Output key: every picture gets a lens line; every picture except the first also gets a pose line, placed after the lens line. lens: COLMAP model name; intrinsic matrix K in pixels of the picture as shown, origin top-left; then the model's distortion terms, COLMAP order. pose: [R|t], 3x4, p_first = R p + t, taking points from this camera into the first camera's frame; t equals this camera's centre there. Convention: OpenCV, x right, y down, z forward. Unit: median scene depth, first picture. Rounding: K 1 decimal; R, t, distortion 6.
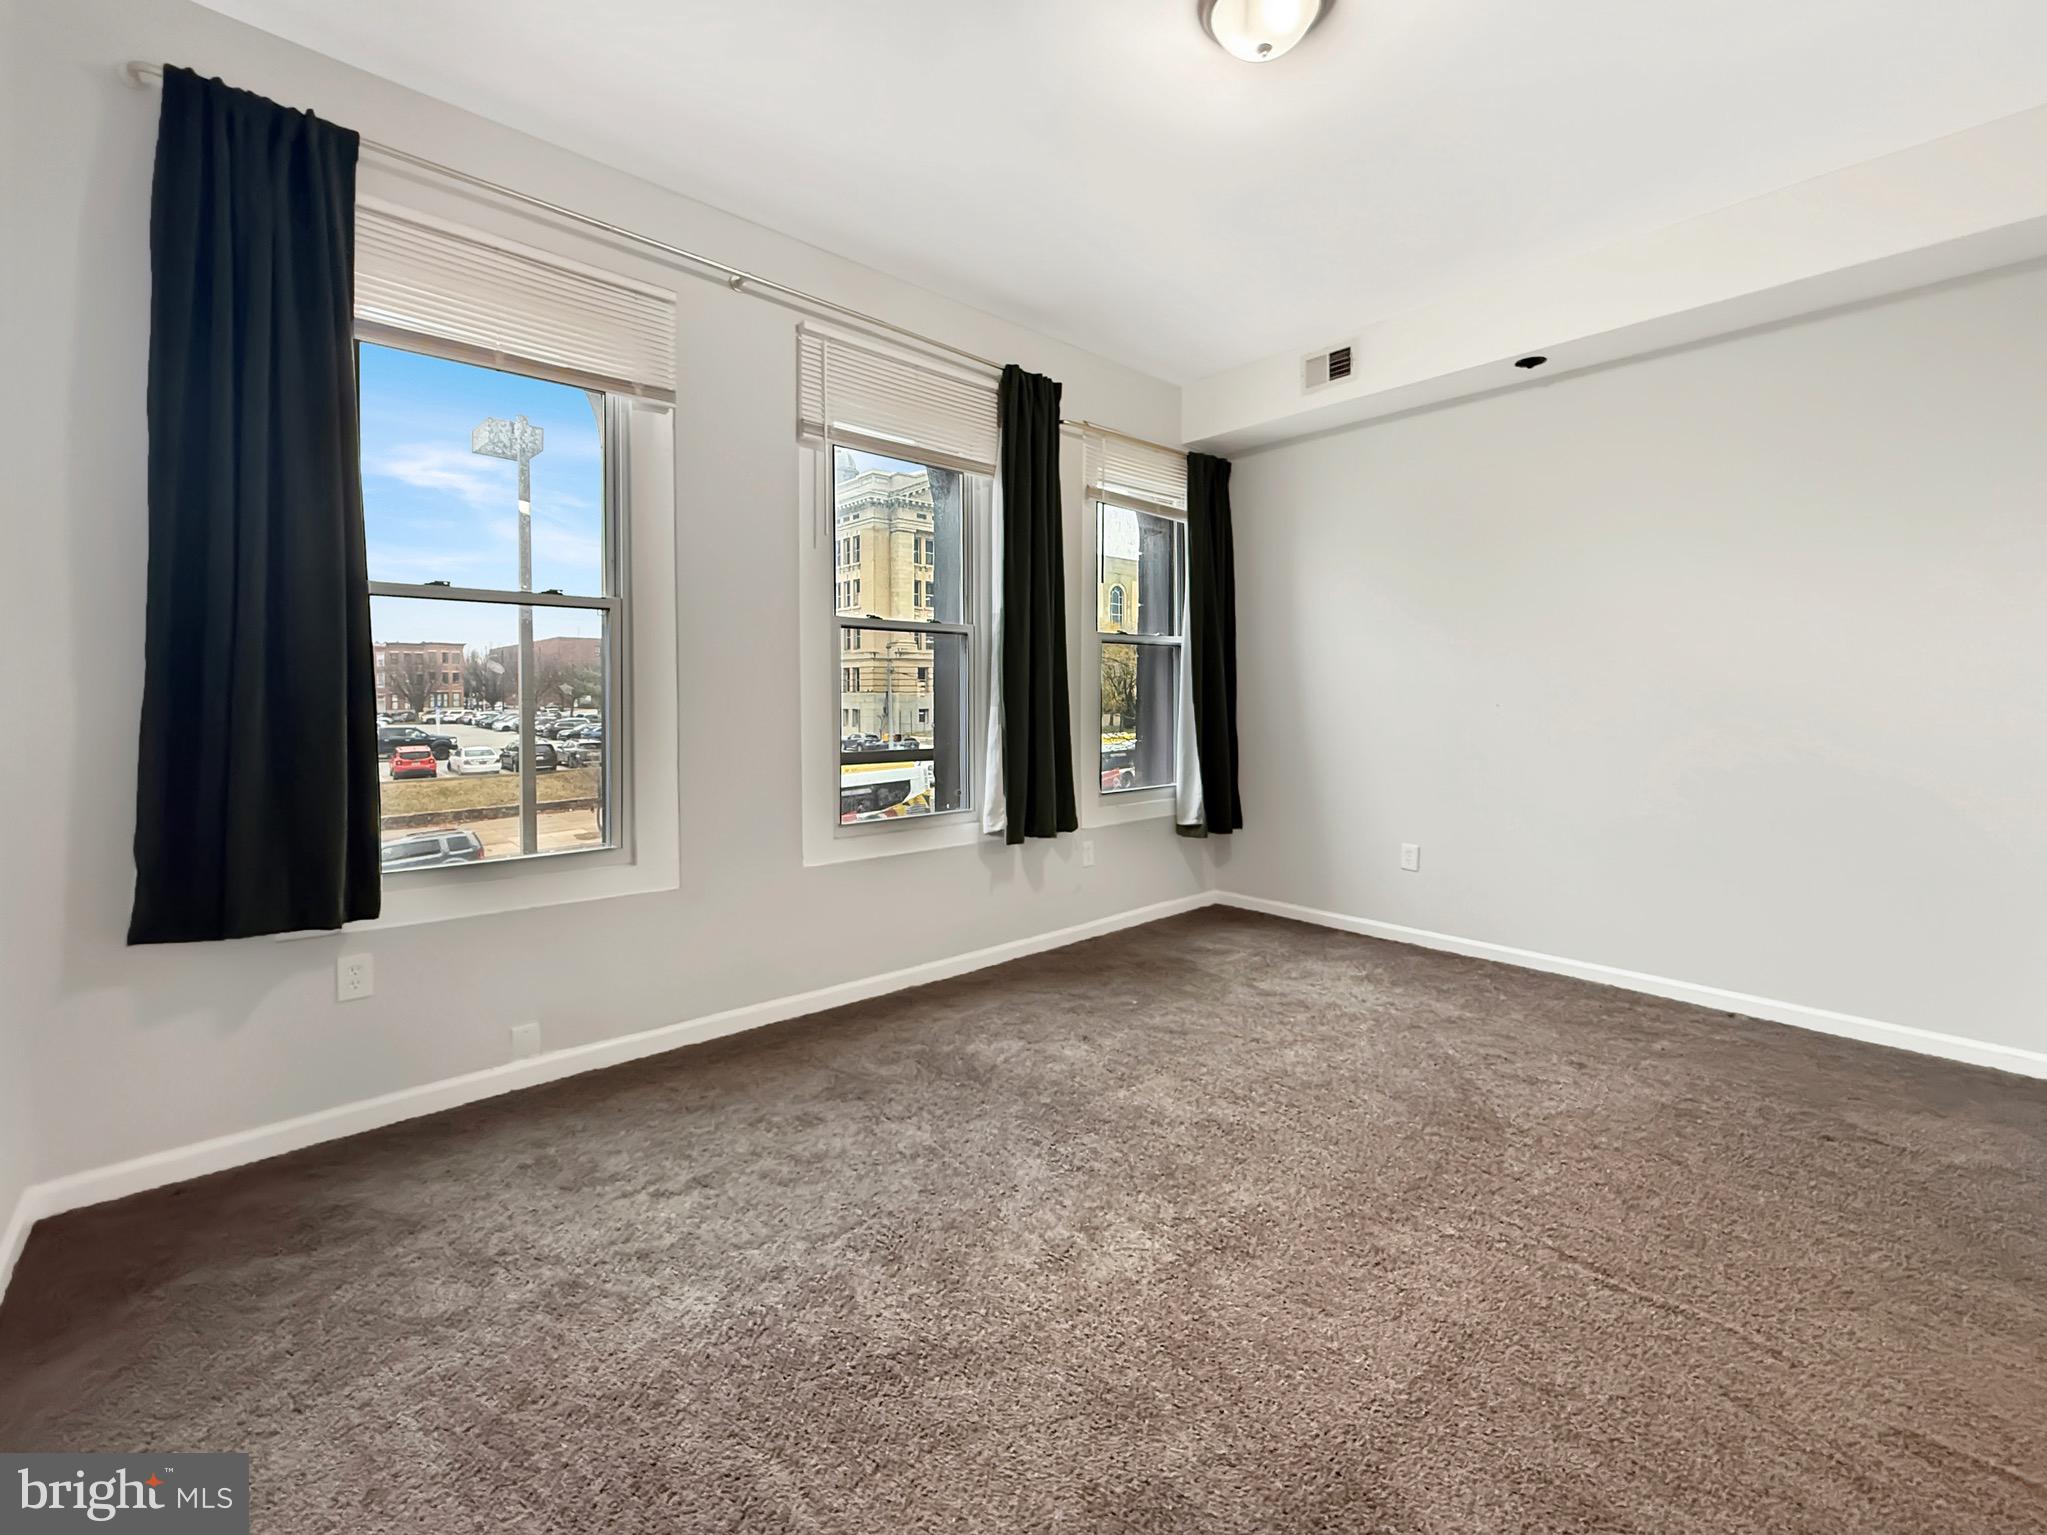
lens RADIAL K [[835.7, 0, 994.4], [0, 835.7, 720.0], [0, 0, 1]] dist [-0.002309, -0.000436]
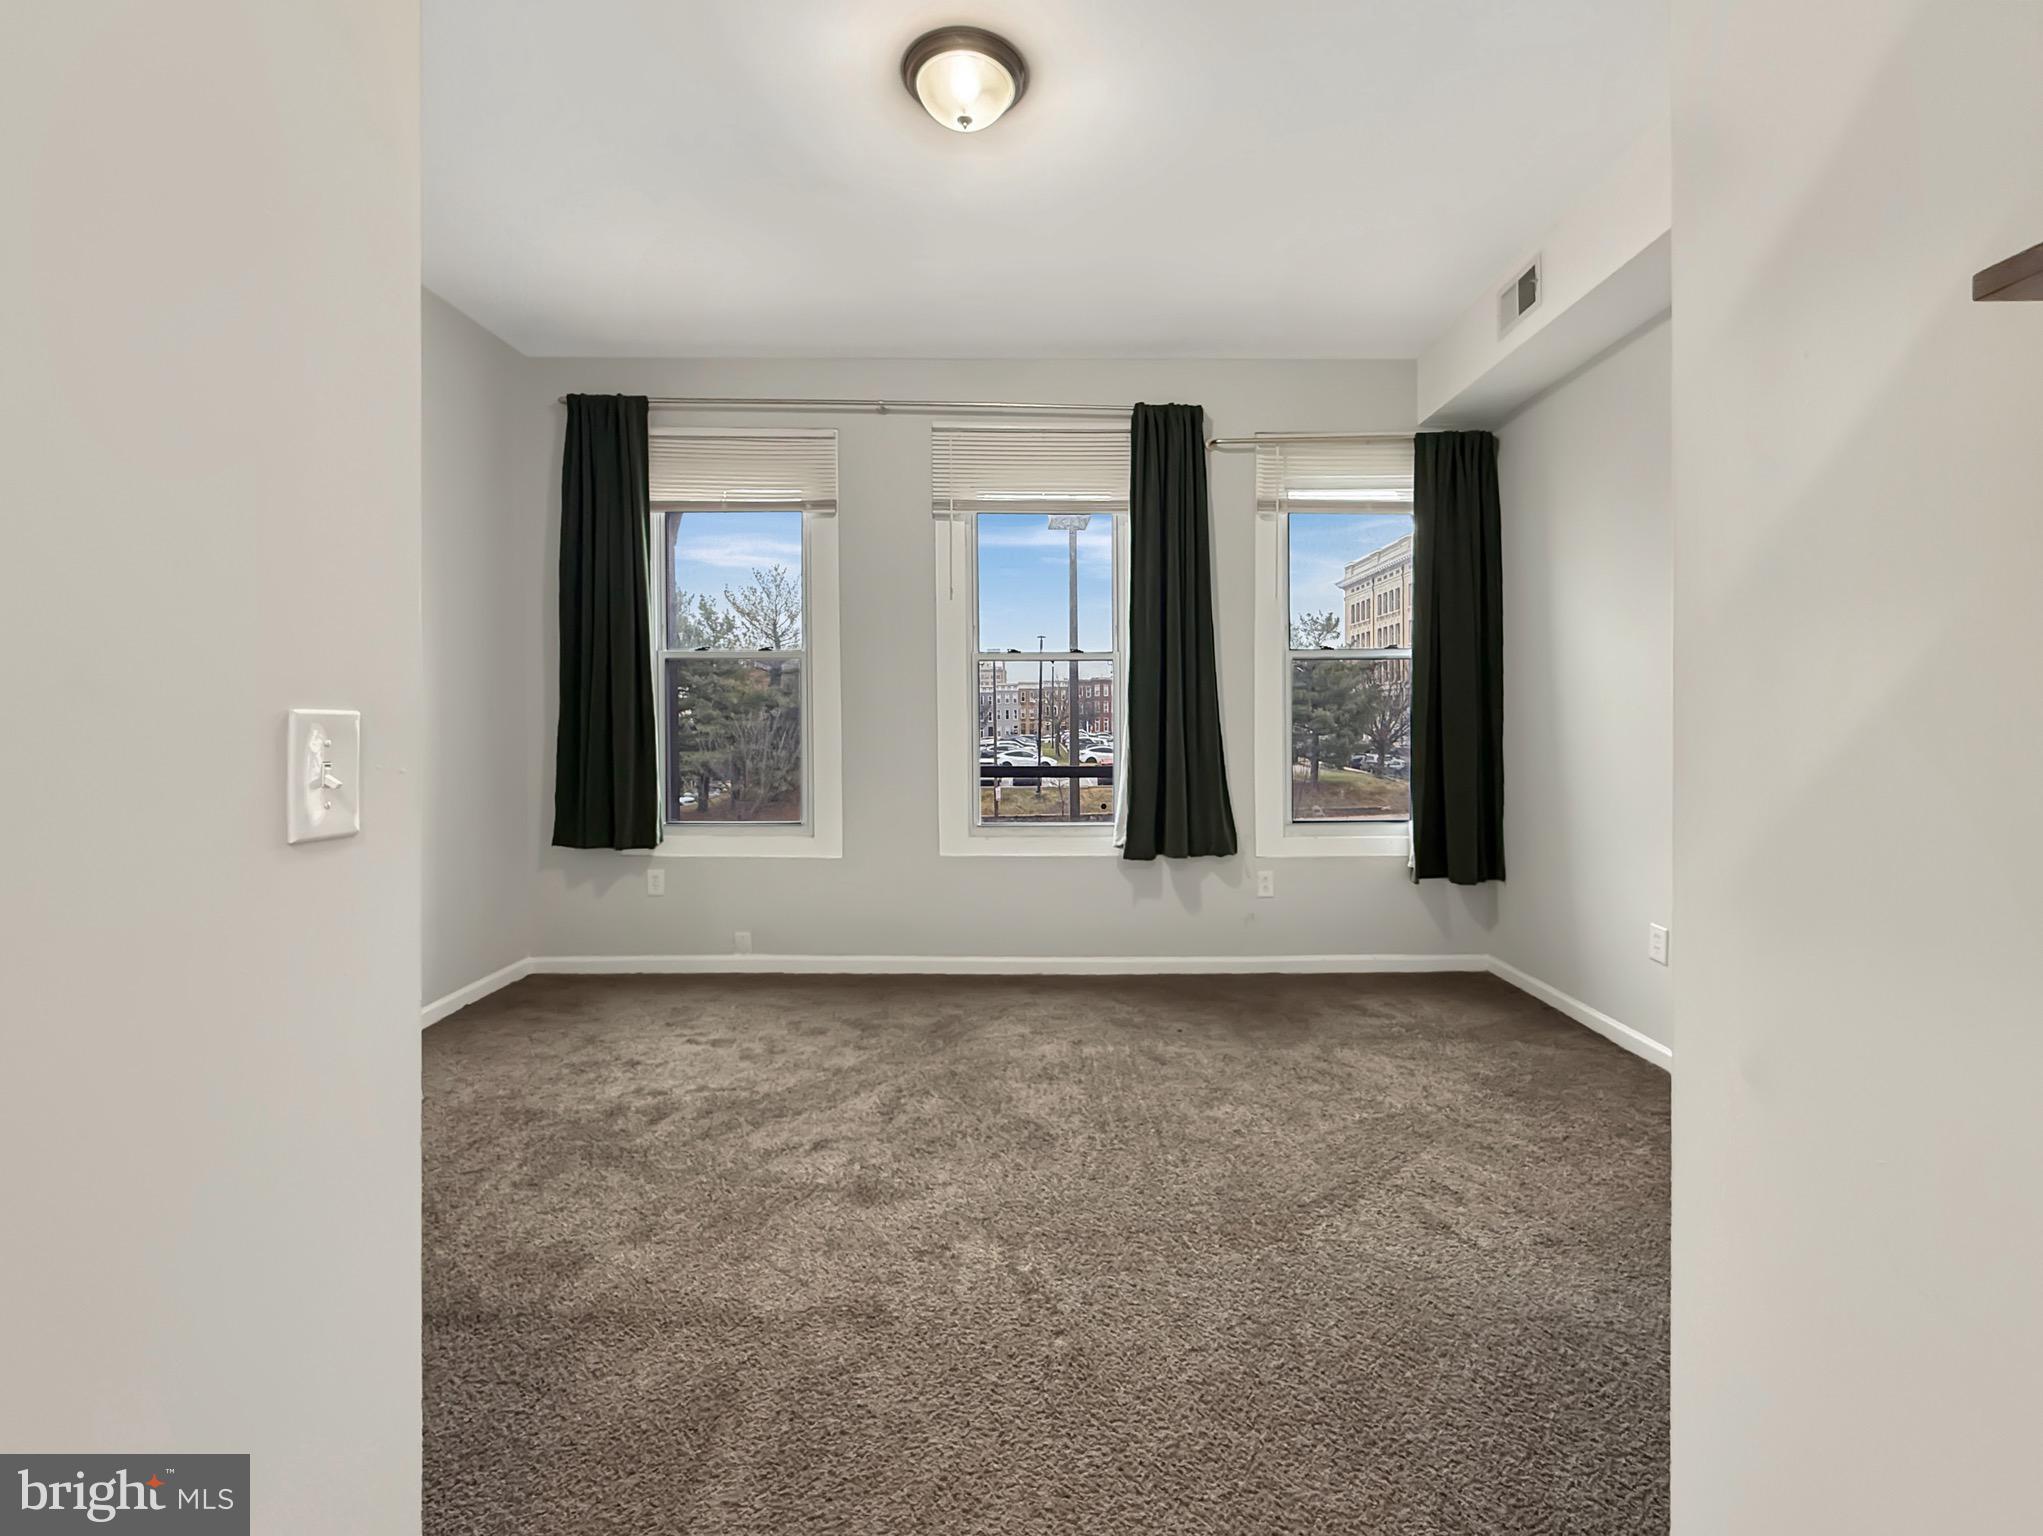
lens RADIAL K [[822.2, 0, 1053.7], [0, 822.2, 736.0], [0, 0, 1]] dist [-0.001520, 0.000007]
pose [[0.766333, 0.012774, -0.642317, 0.771329], [-0.016388, 0.999866, 0.000333, -0.006781], [0.642235, 0.010271, 0.766439, 0.182088]]
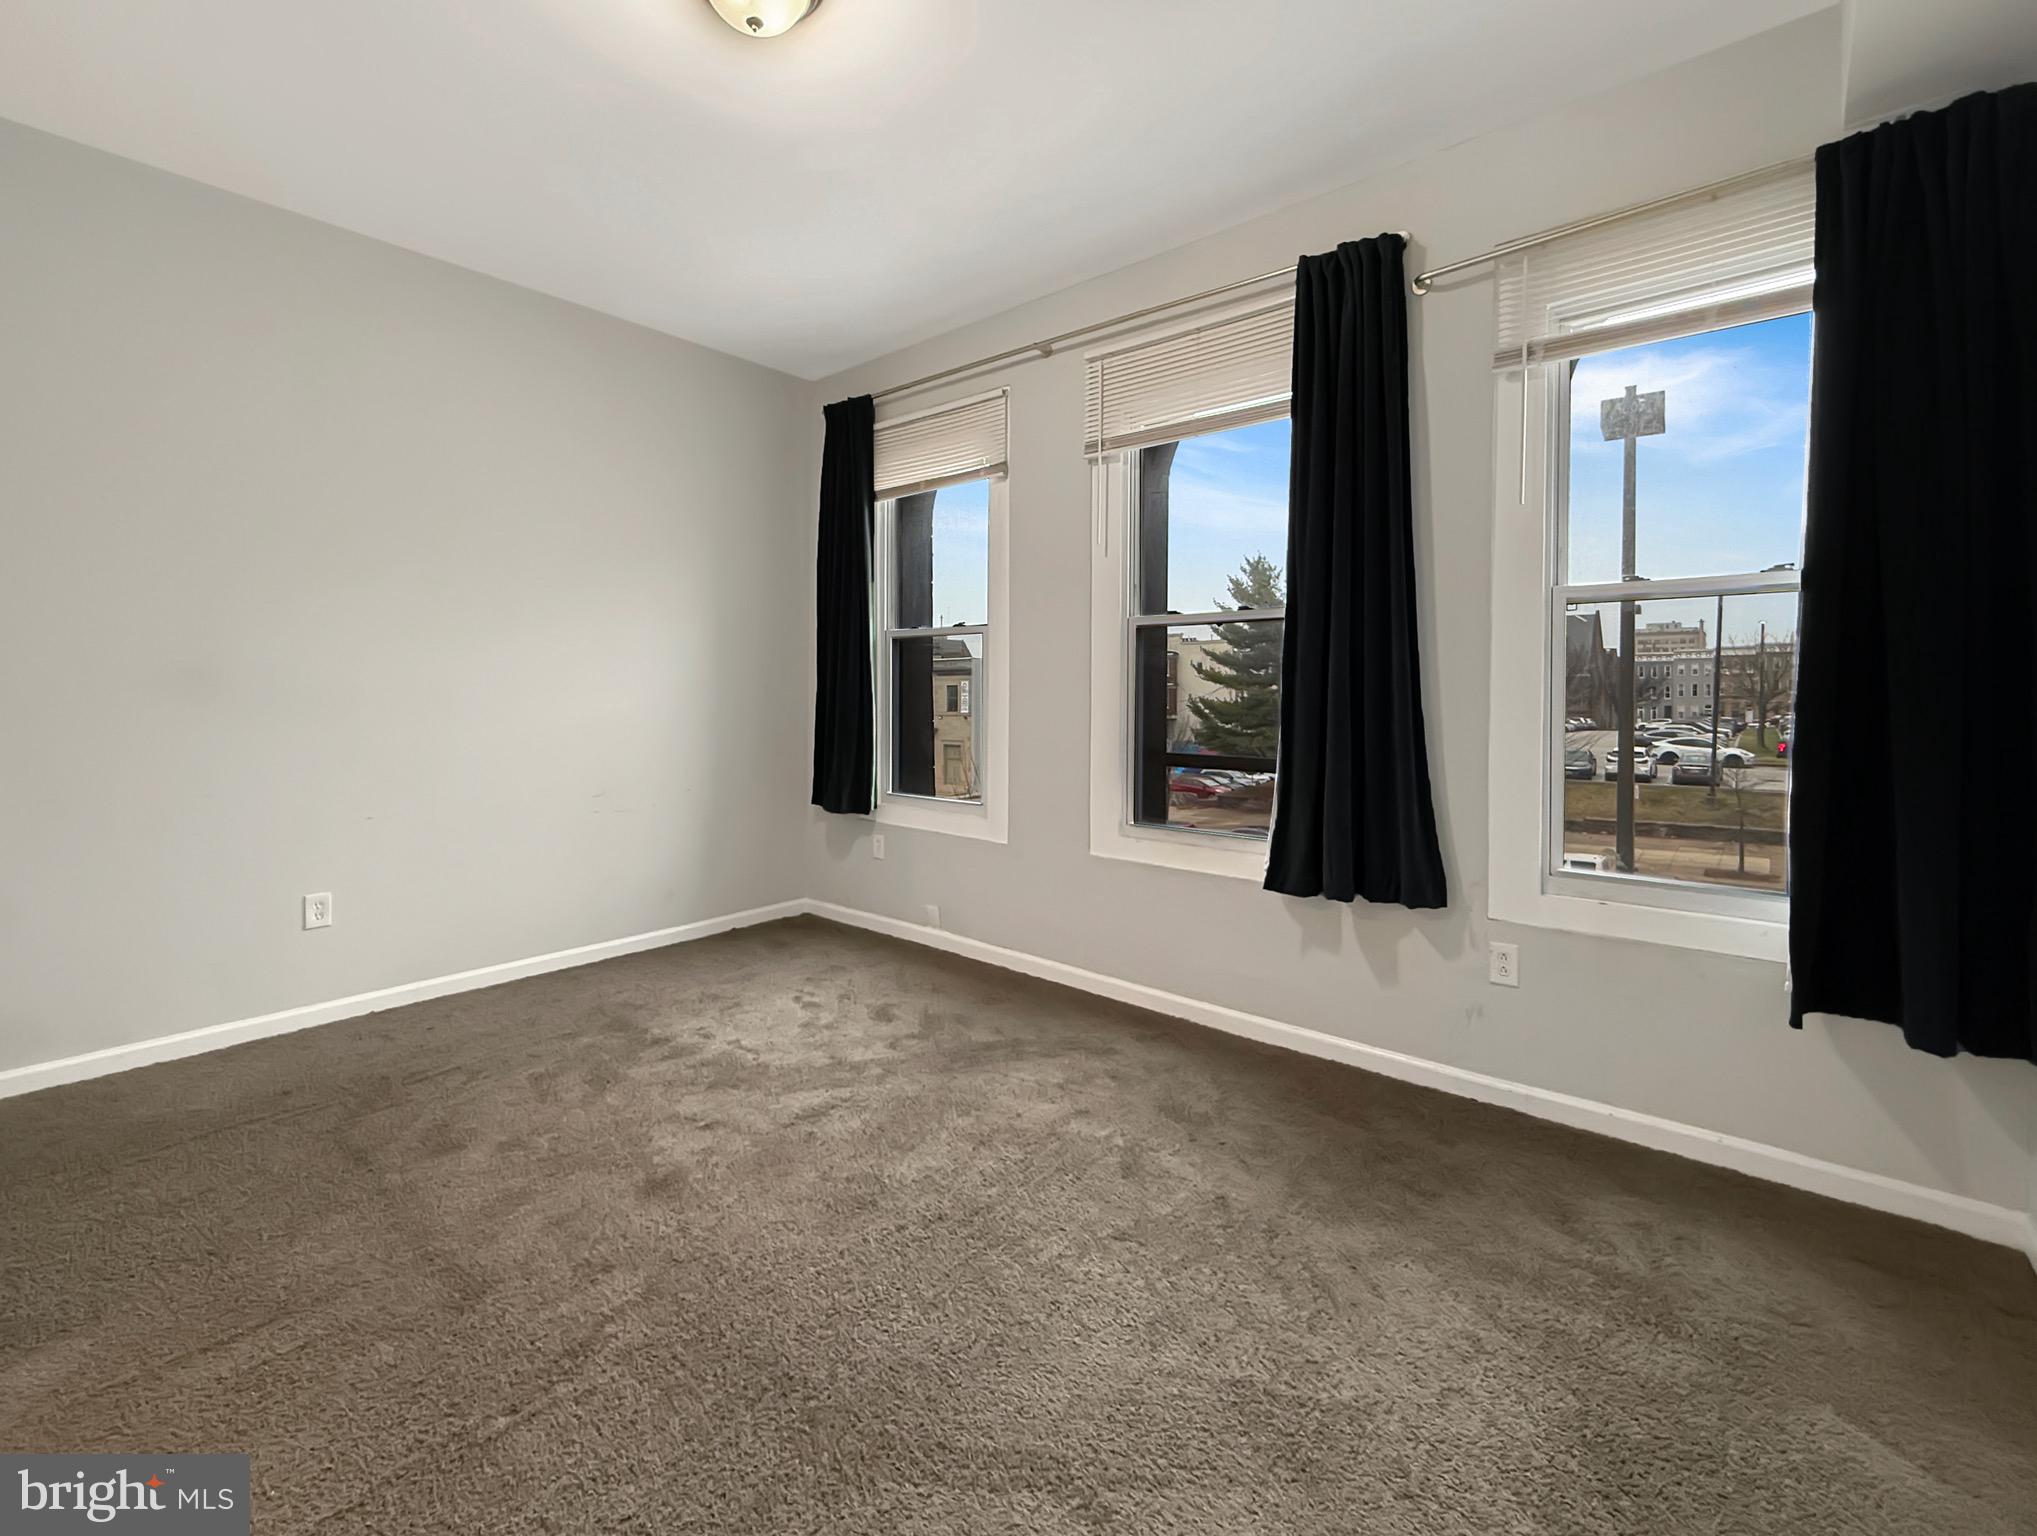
lens RADIAL K [[871.8, 0, 1047.9], [0, 871.8, 712.5], [0, 0, 1]] dist [-0.000137, 0.000500]
pose [[0.180715, 0.023827, -0.983247, 0.969849], [-0.031855, 0.999324, 0.018362, -0.030084], [0.983020, 0.028003, 0.181352, 0.820542]]
